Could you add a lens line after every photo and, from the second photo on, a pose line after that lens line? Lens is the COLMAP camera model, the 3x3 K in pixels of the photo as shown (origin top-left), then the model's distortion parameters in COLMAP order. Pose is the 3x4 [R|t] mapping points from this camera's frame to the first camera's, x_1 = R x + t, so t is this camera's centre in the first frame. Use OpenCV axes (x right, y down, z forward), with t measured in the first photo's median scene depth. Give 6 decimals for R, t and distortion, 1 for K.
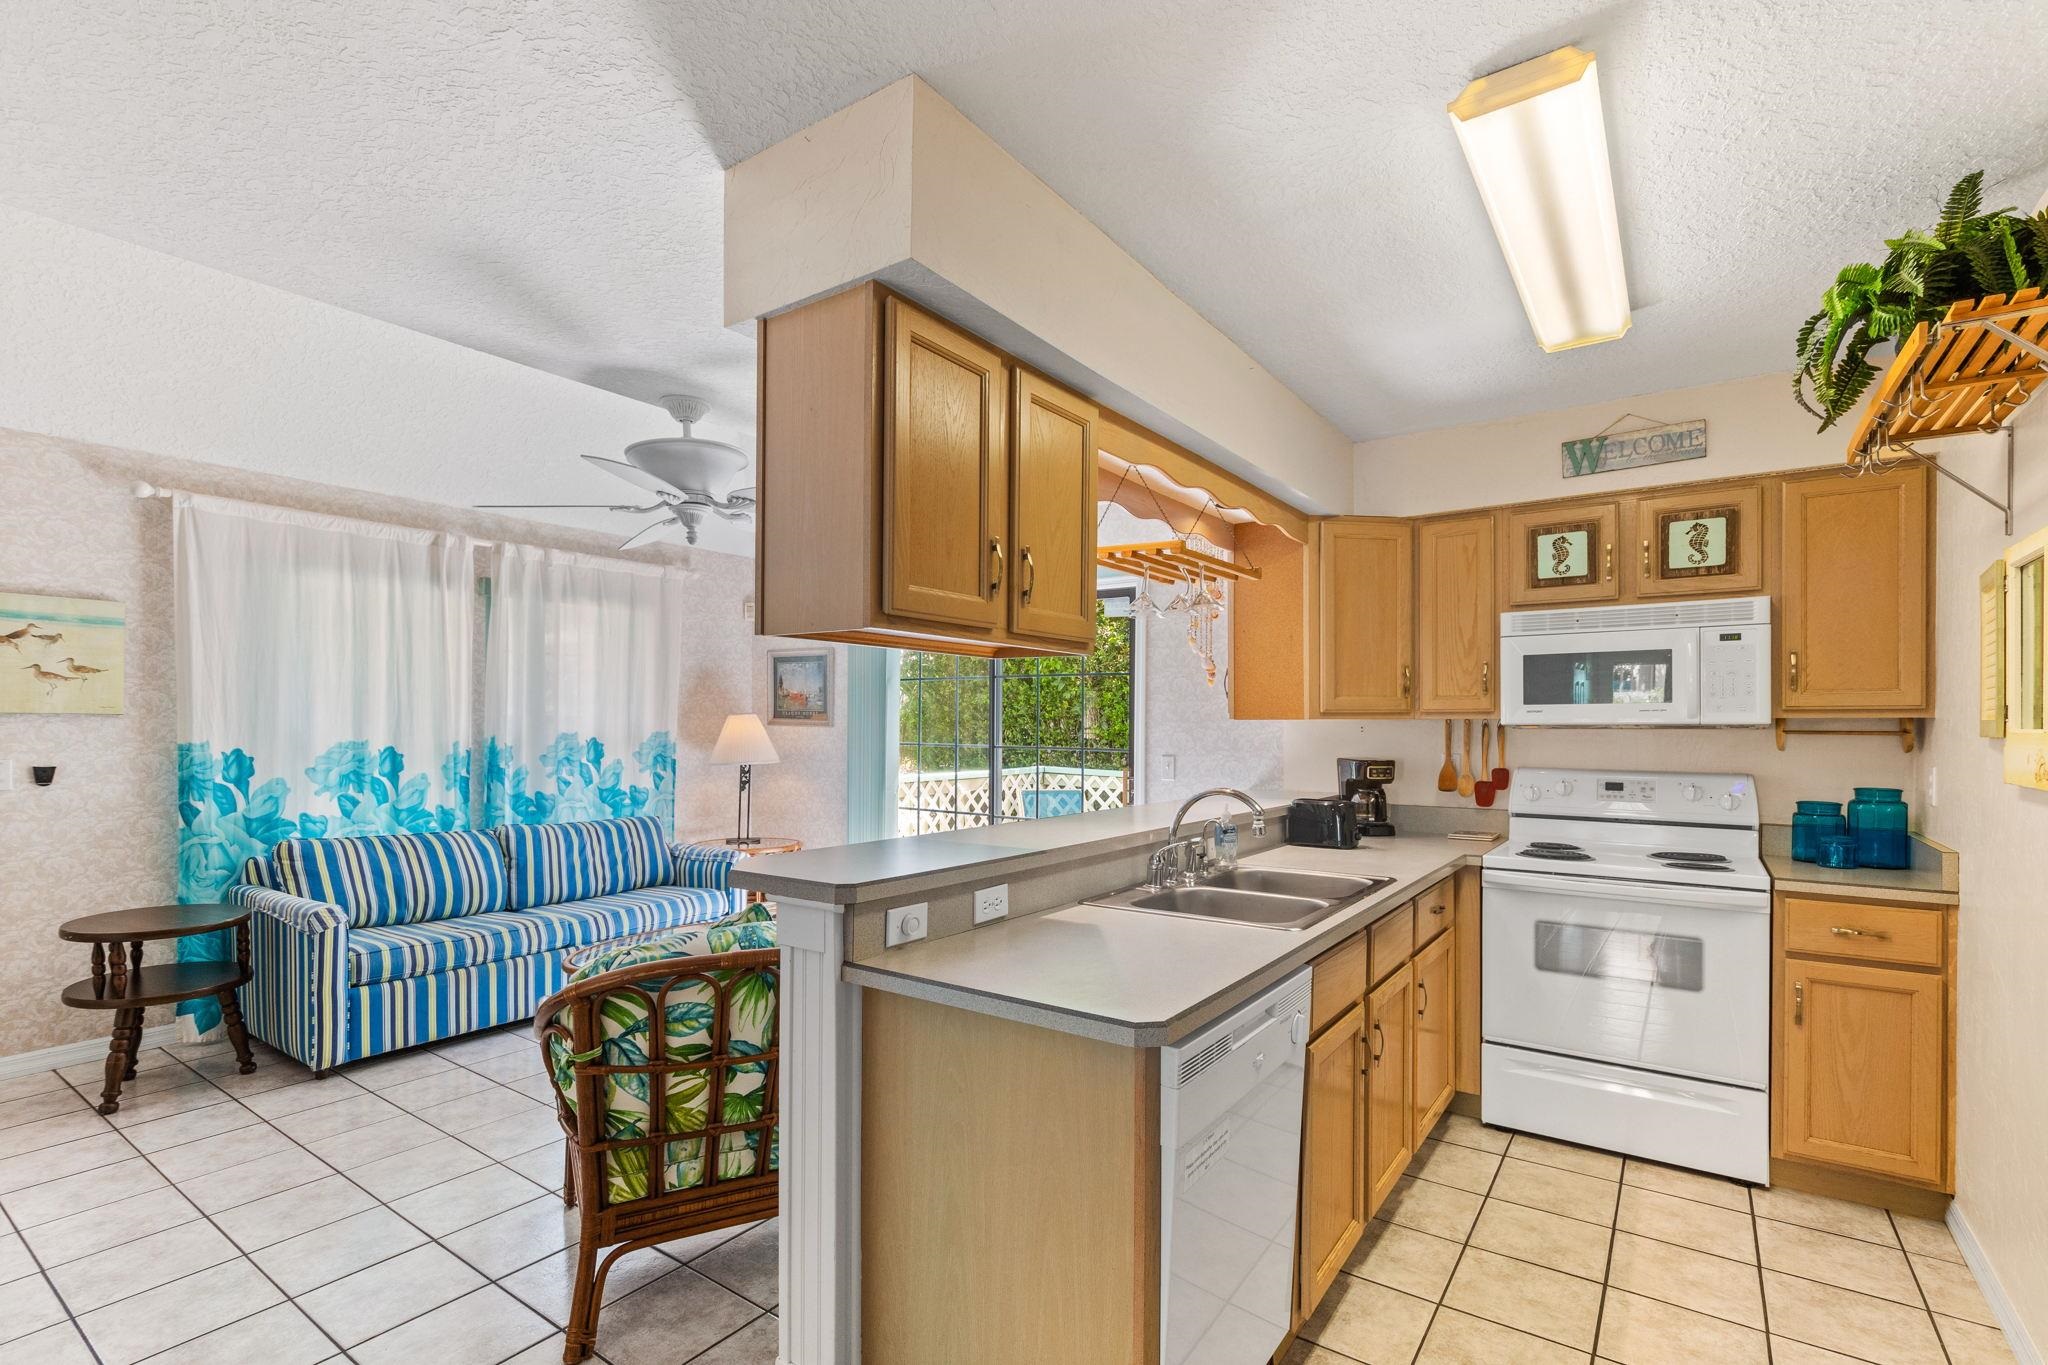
lens RADIAL K [[947.1, 0, 1023.0], [0, 947.1, 719.0], [0, 0, 1]] dist [-0.000232, -0.001609]
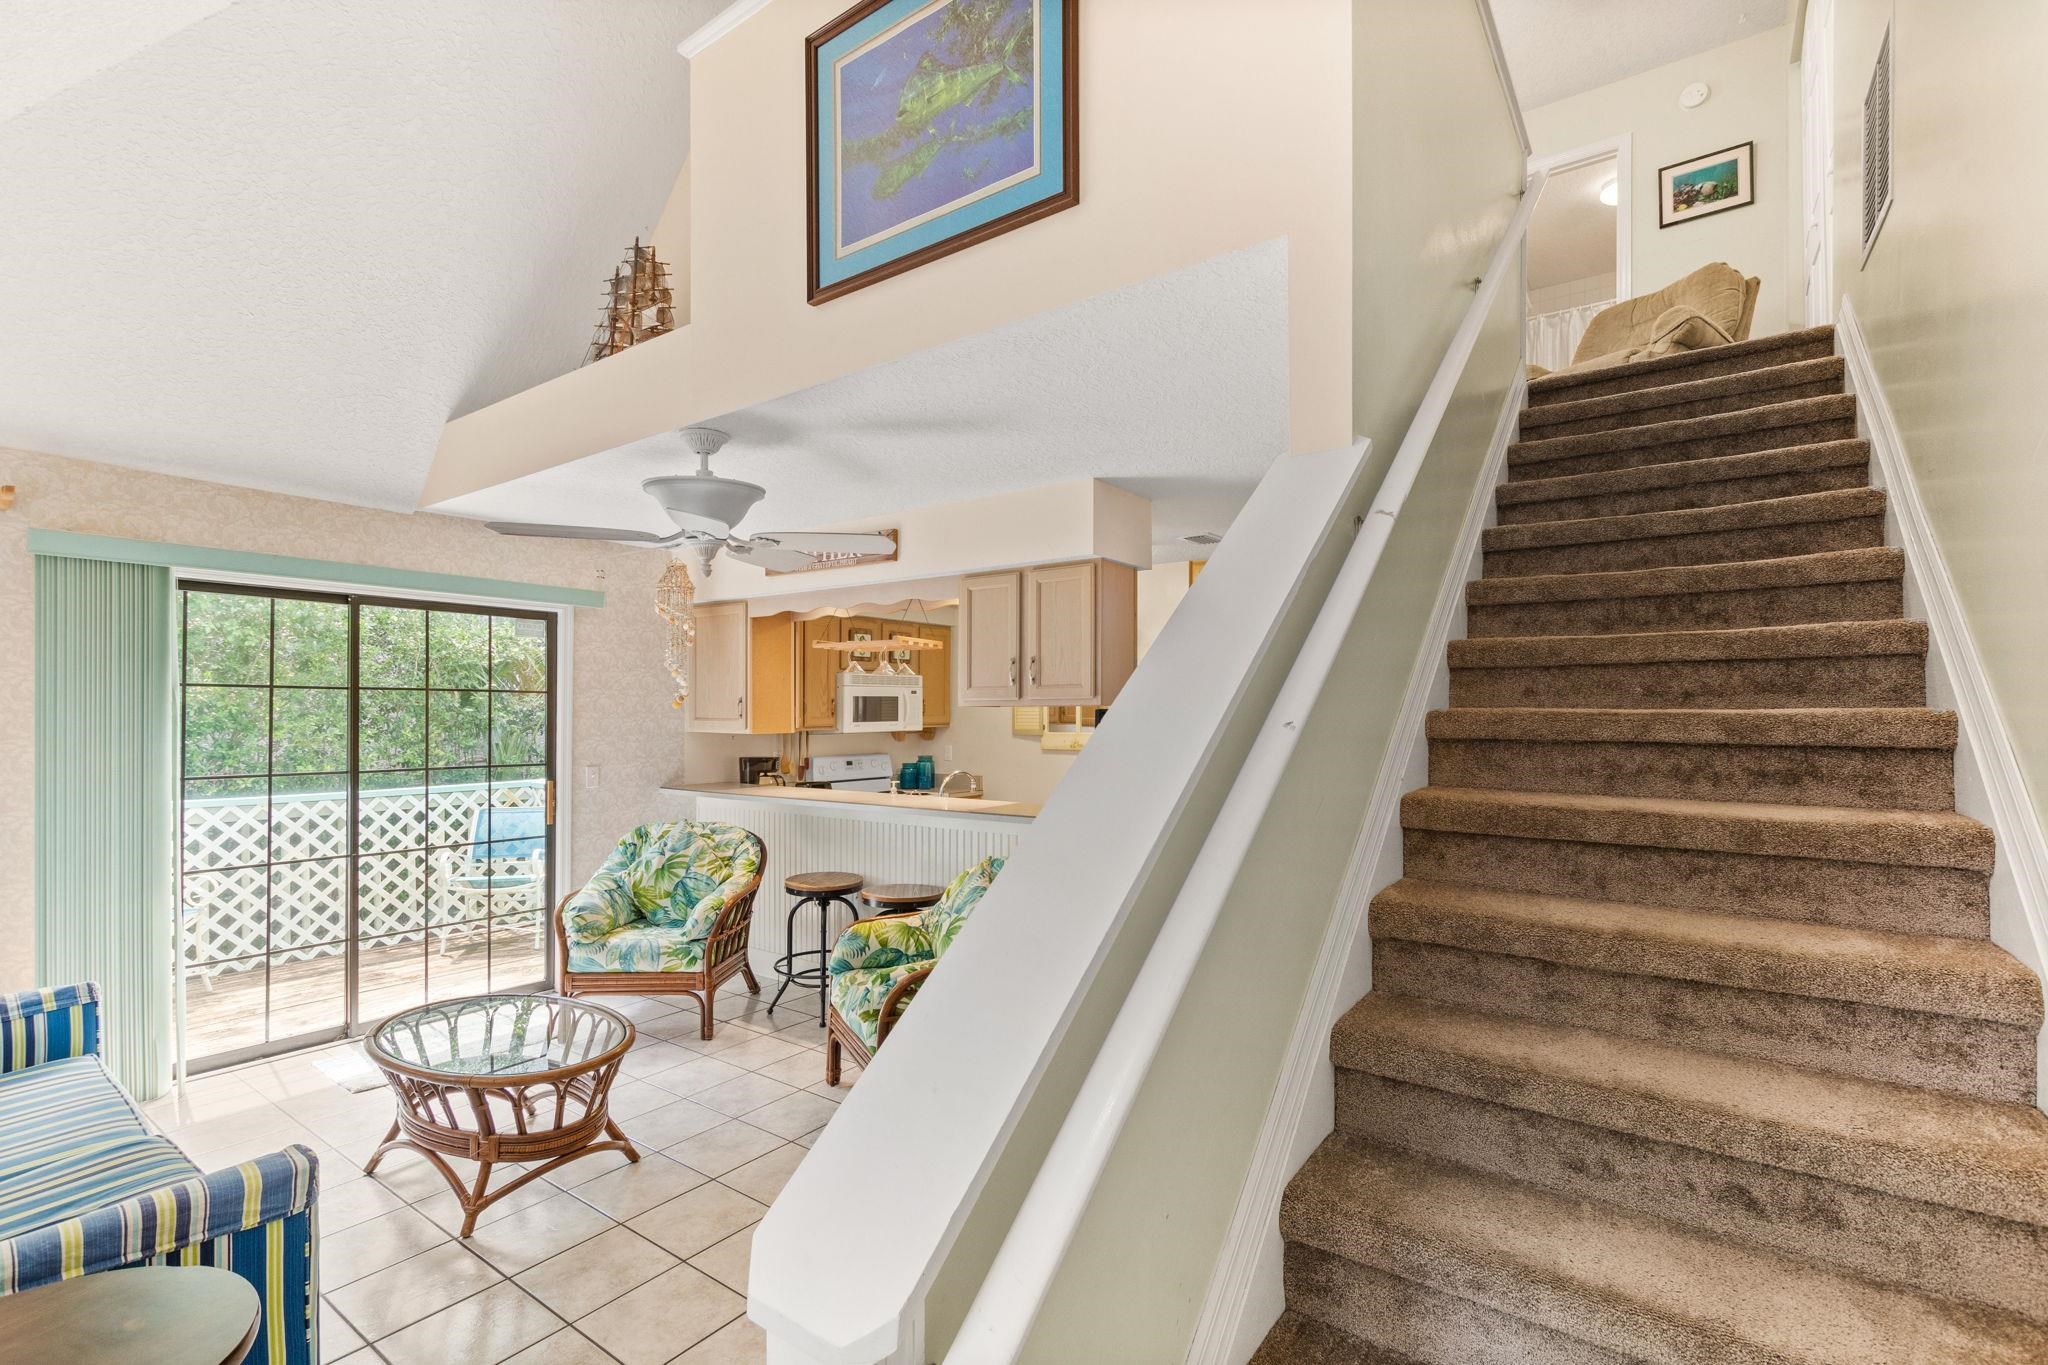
lens RADIAL K [[916.0, 0, 1029.0], [0, 916.0, 709.4], [0, 0, 1]] dist [0.001435, 0.000168]
pose [[0.009002, -0.001881, 0.999958, -1.200598], [-0.002293, 0.999996, 0.001902, -0.041712], [-0.999957, -0.002310, 0.008997, 0.585526]]
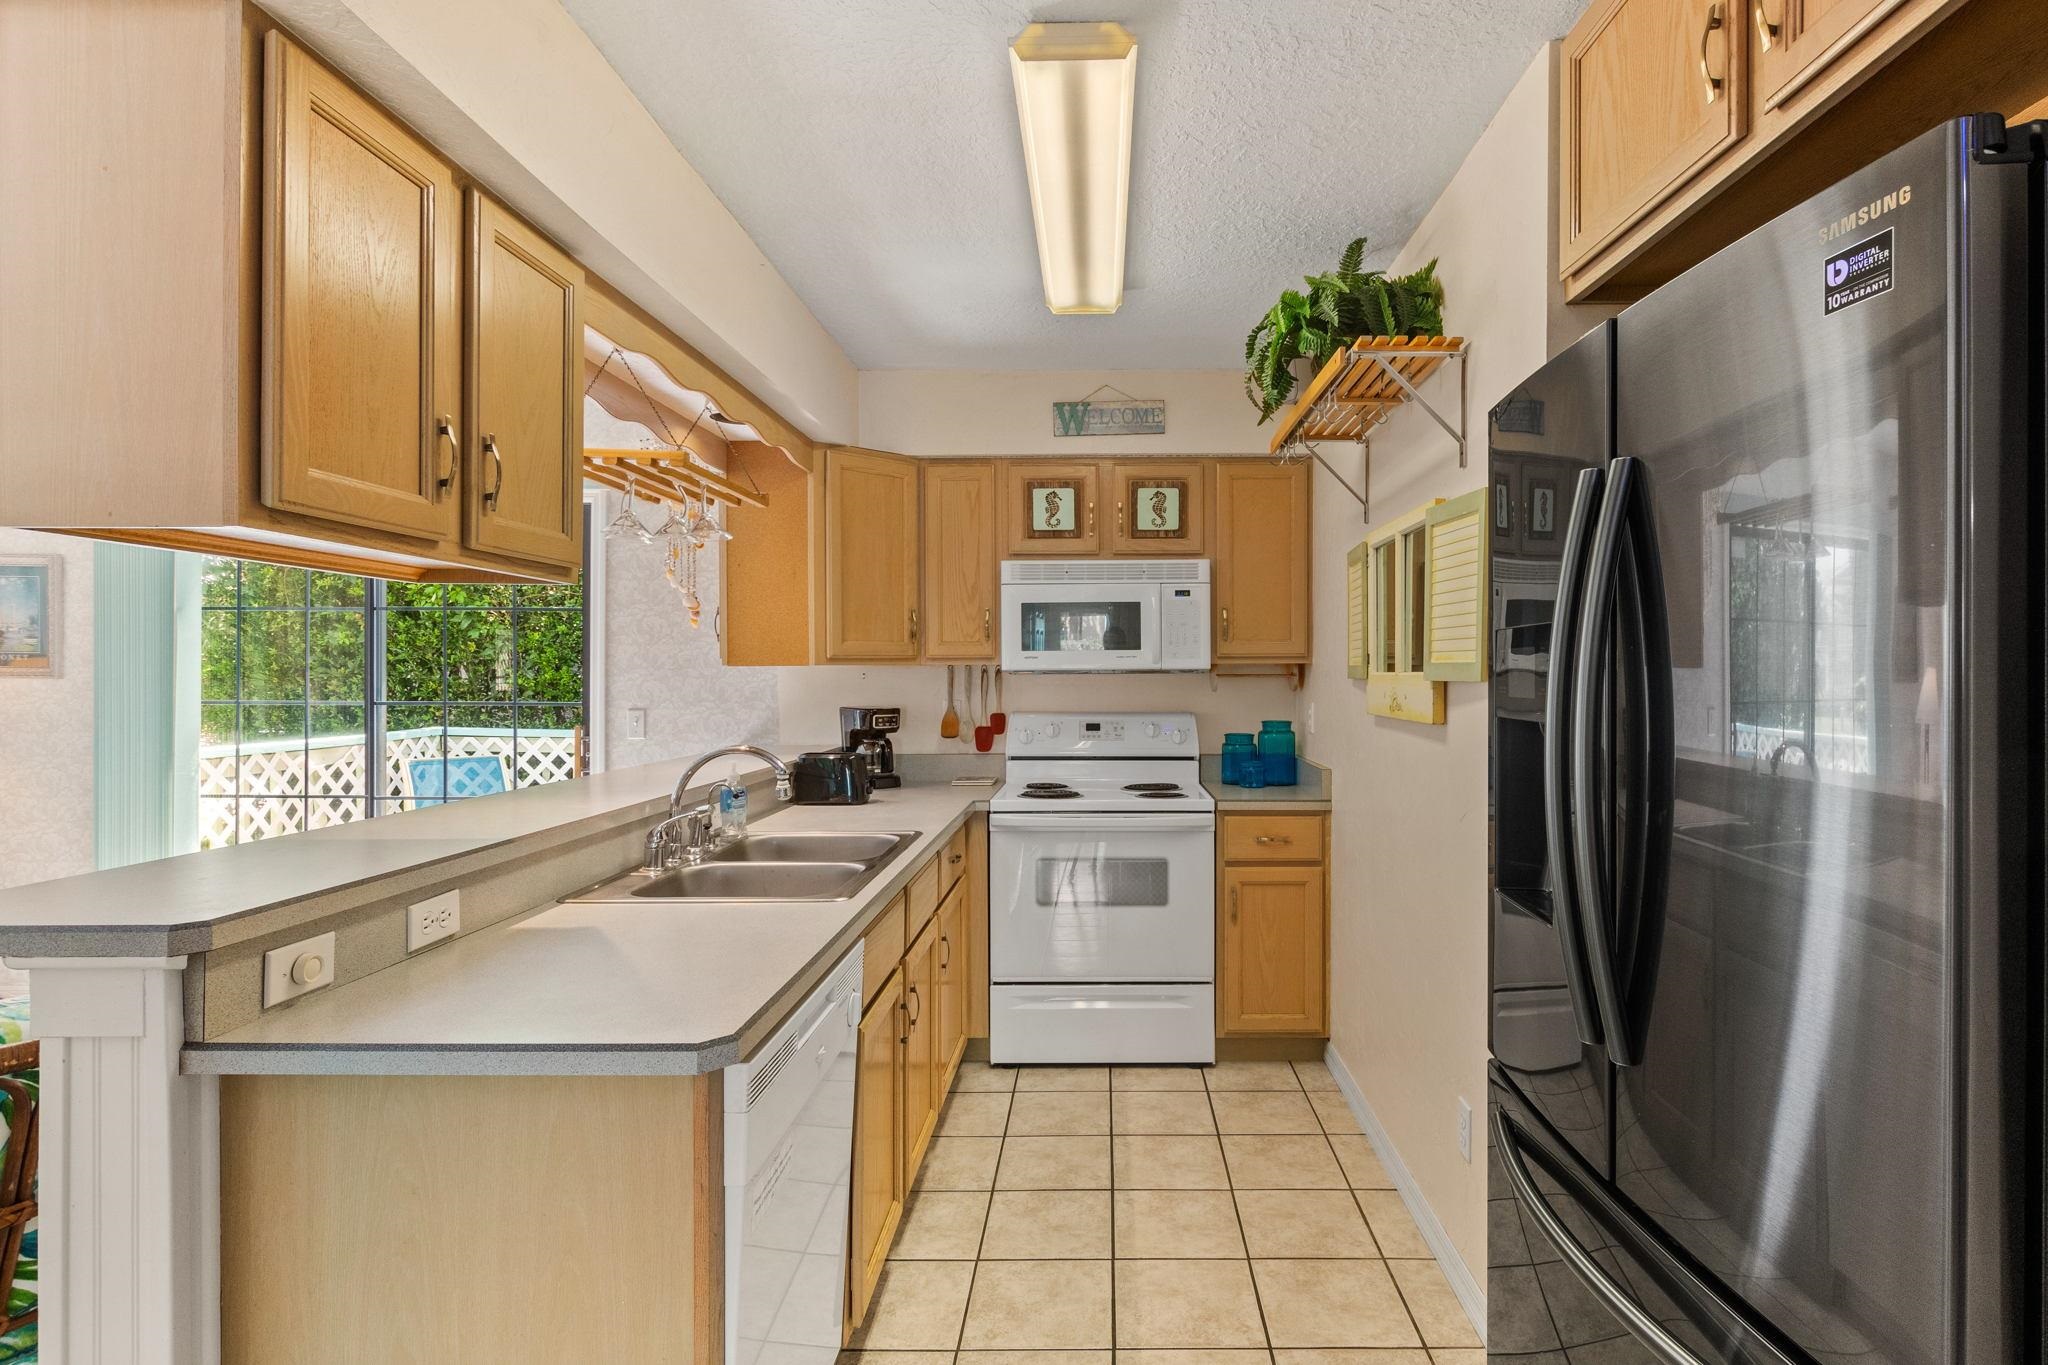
lens RADIAL K [[1021.5, 0, 1107.1], [0, 1021.5, 668.6], [0, 0, 1]] dist [-0.001324, -0.000300]
pose [[0.814301, -0.003310, 0.580434, -0.039068], [0.001296, 0.999992, 0.003885, -0.000086], [-0.580442, -0.002411, 0.814298, 0.036341]]
